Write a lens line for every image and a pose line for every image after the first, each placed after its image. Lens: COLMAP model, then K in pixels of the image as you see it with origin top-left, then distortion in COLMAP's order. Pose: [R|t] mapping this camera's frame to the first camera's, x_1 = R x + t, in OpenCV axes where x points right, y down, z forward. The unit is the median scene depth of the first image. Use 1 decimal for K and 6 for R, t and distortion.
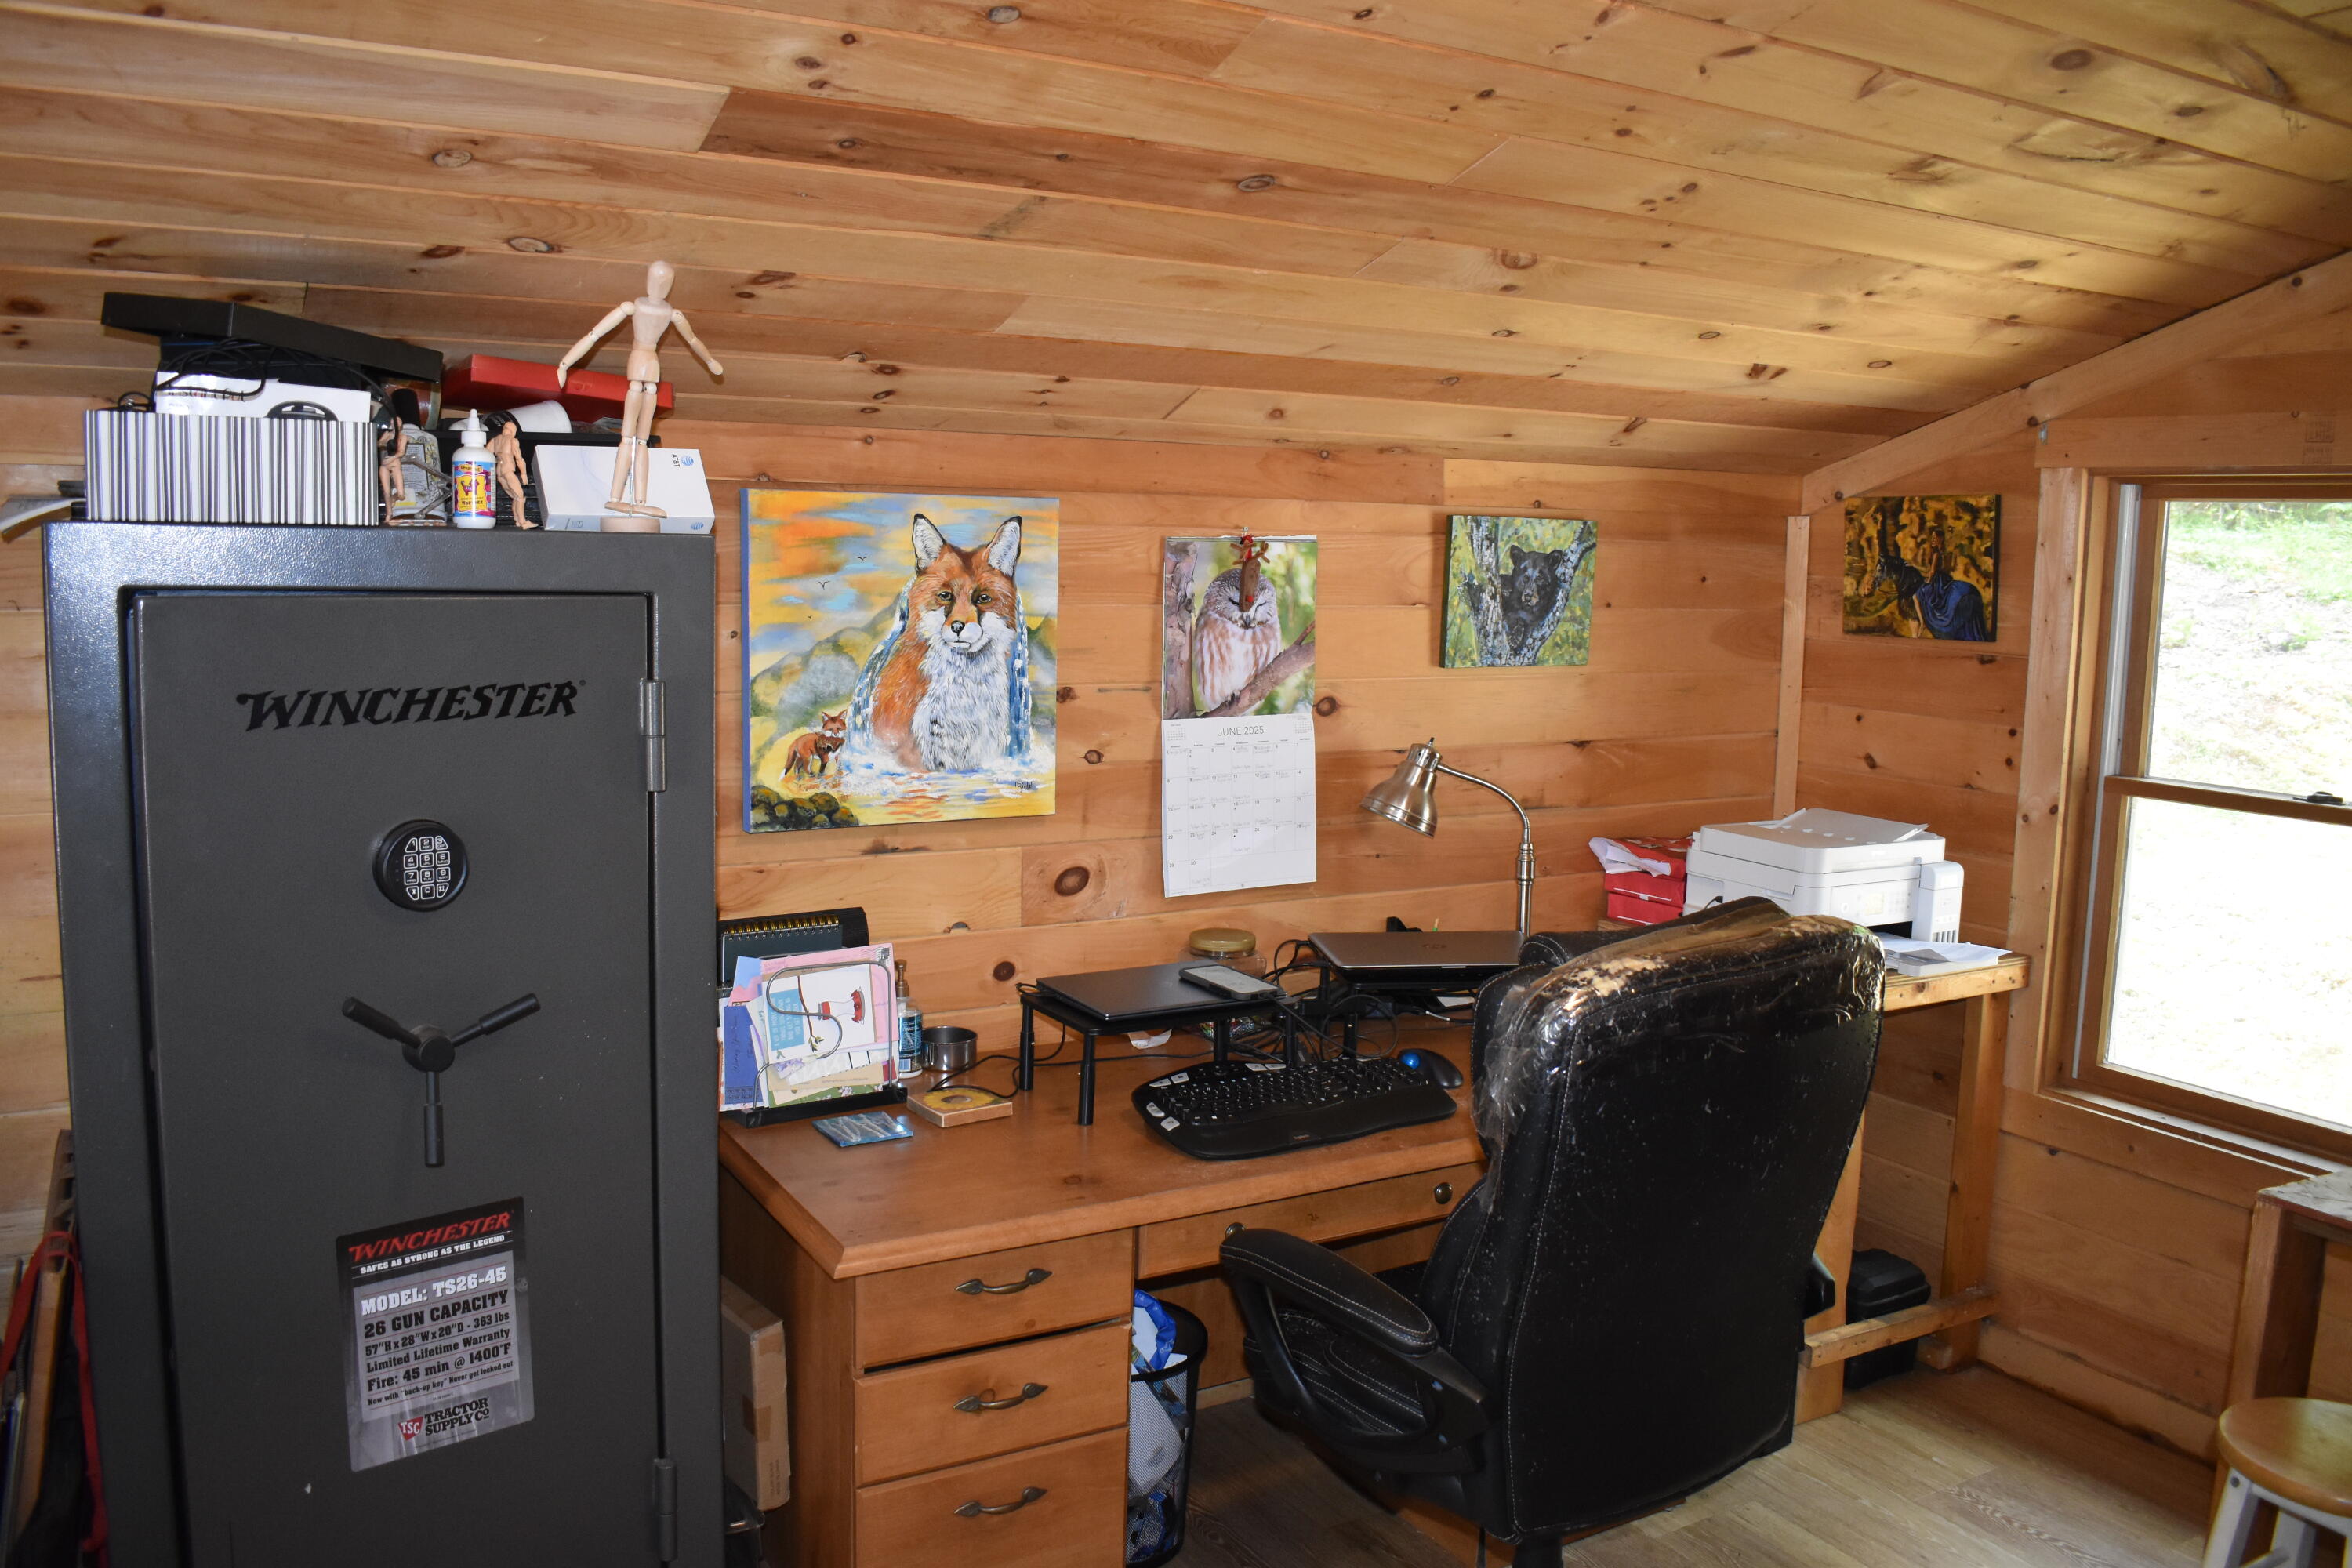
lens RADIAL K [[1840.2, 0, 1176.0], [0, 1840.2, 784.0], [0, 0, 1]] dist [-0.080932, -0.006860]
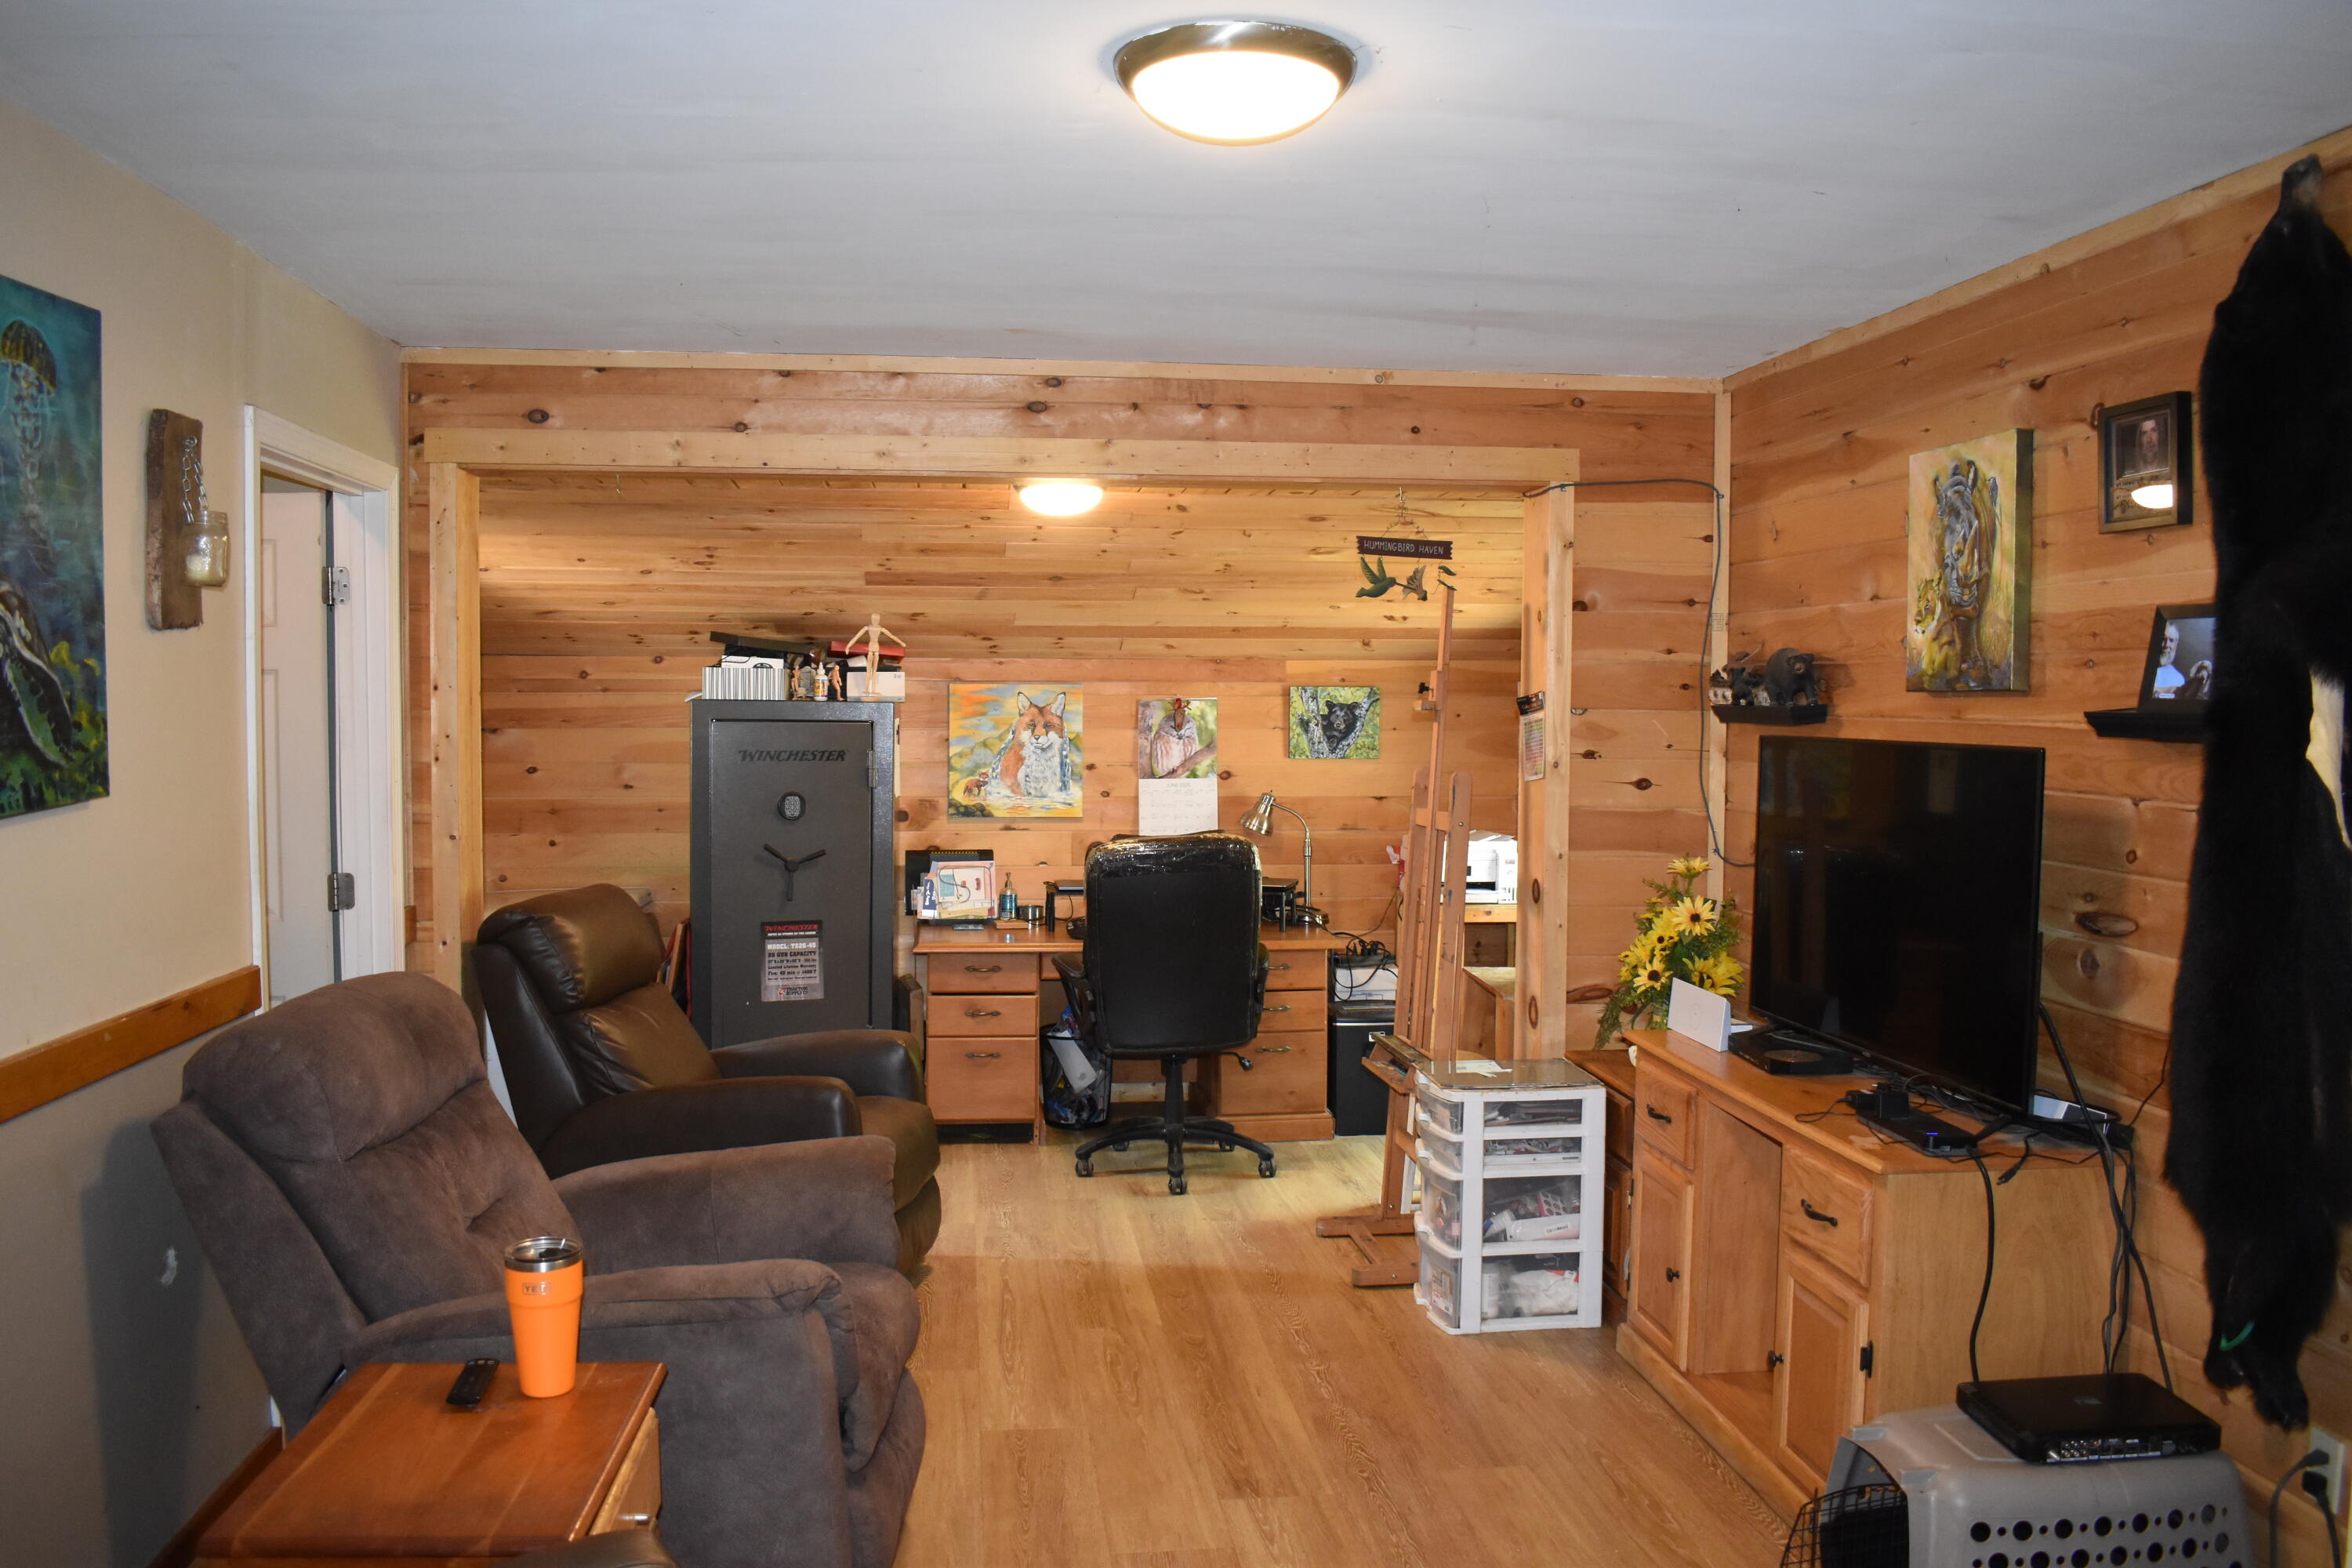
lens RADIAL K [[1840.2, 0, 1176.0], [0, 1840.2, 784.0], [0, 0, 1]] dist [-0.080932, -0.006860]
pose [[0.917432, 0.004312, -0.397869, 1.019460], [-0.037834, 0.996356, -0.076441, 0.155637], [0.396089, 0.085183, 0.914252, -1.154440]]
